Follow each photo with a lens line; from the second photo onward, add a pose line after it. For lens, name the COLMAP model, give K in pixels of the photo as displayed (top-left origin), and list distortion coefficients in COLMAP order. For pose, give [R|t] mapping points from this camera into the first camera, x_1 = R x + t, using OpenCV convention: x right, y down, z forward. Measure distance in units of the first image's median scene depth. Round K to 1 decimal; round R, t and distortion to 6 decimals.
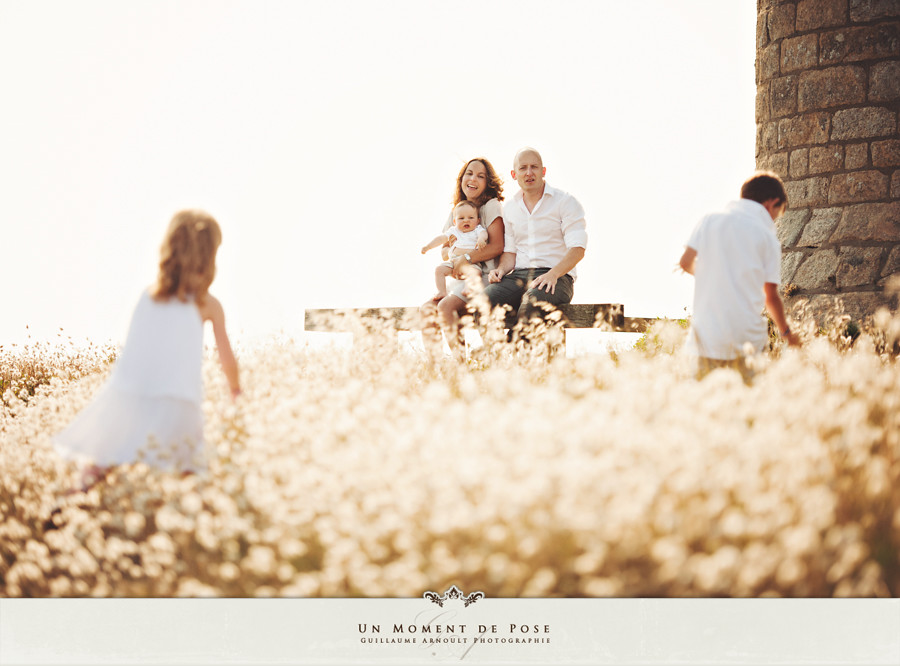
lens RADIAL K [[3163.8, 0, 450.0], [0, 3163.8, 333.0], [0, 0, 1]] dist [0.060767, 2.731733]
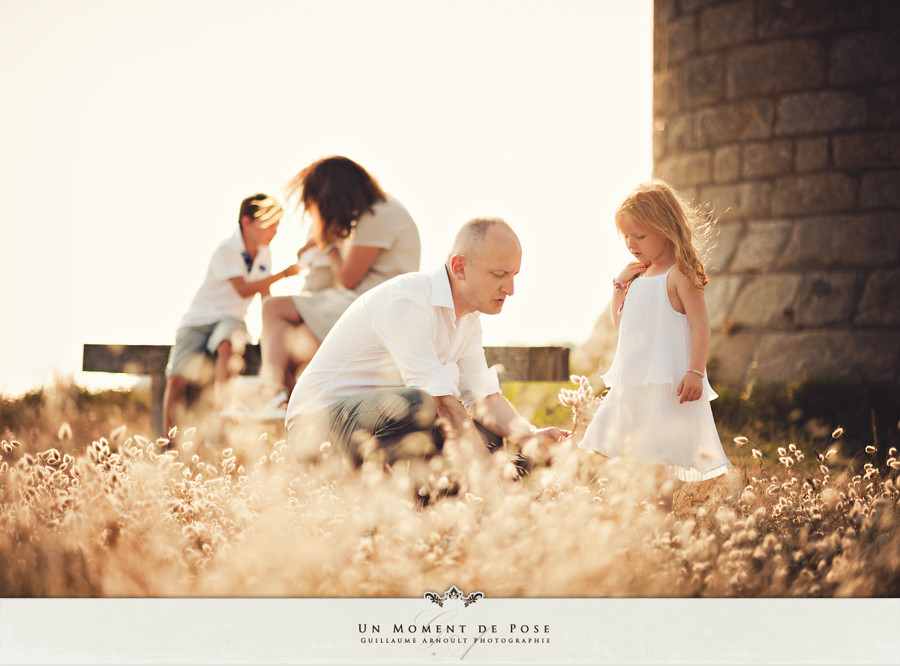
lens RADIAL K [[2513.1, 0, 450.0], [0, 2513.1, 333.0], [0, 0, 1]] dist [-0.063719, -0.068352]
pose [[0.994940, 0.022297, 0.097963, -0.018038], [-0.021288, 0.999709, -0.011337, -0.003571], [-0.098188, 0.009194, 0.995125, 0.400030]]
